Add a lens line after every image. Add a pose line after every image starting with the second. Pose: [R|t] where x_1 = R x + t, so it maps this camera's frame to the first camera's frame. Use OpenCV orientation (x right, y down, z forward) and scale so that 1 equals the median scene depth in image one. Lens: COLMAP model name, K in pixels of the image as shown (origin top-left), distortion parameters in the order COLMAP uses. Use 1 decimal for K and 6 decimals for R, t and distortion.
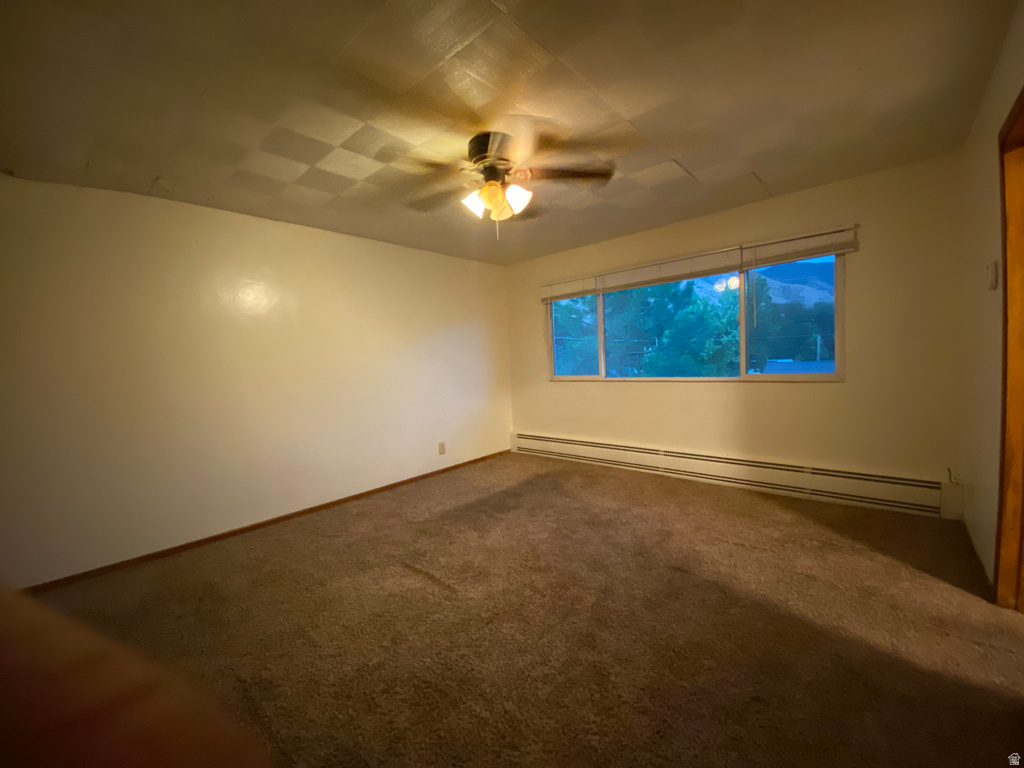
lens RADIAL K [[415.4, 0, 509.7], [0, 415.4, 382.1], [0, 0, 1]] dist [0.011941, -0.017332]
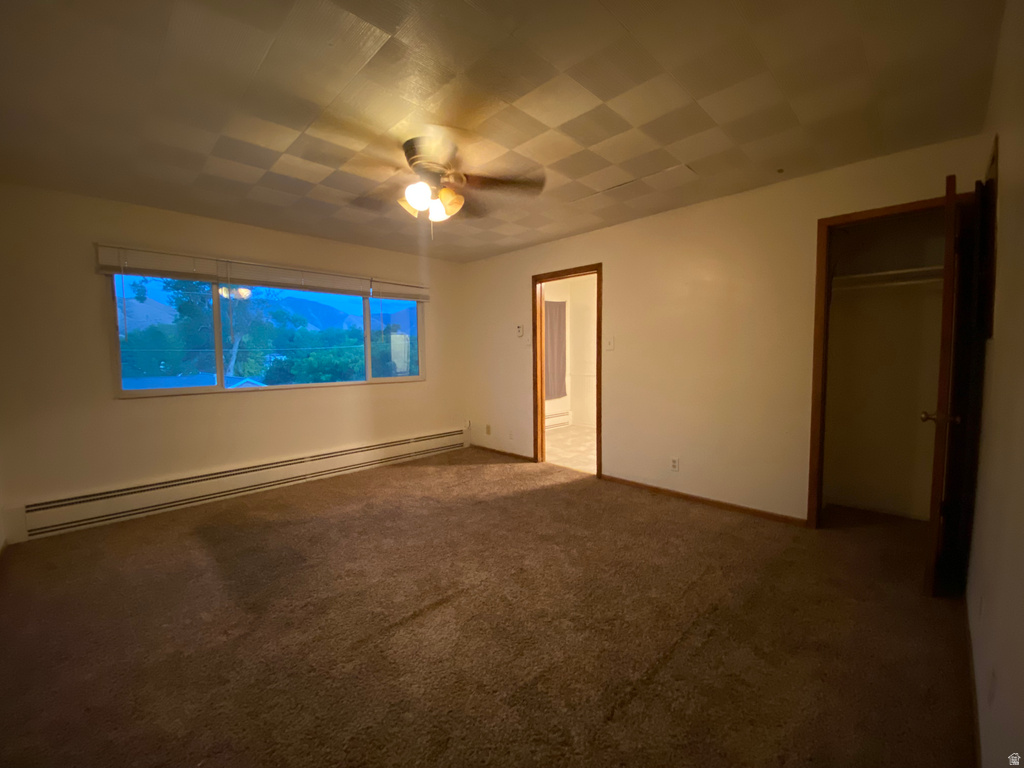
lens RADIAL K [[415.4, 0, 509.7], [0, 415.4, 382.1], [0, 0, 1]] dist [0.011941, -0.017332]
pose [[0.042964, -0.019521, 0.998886, -0.864812], [0.067816, 0.997560, 0.016578, -0.000549], [-0.996772, 0.067028, 0.044183, 0.642109]]
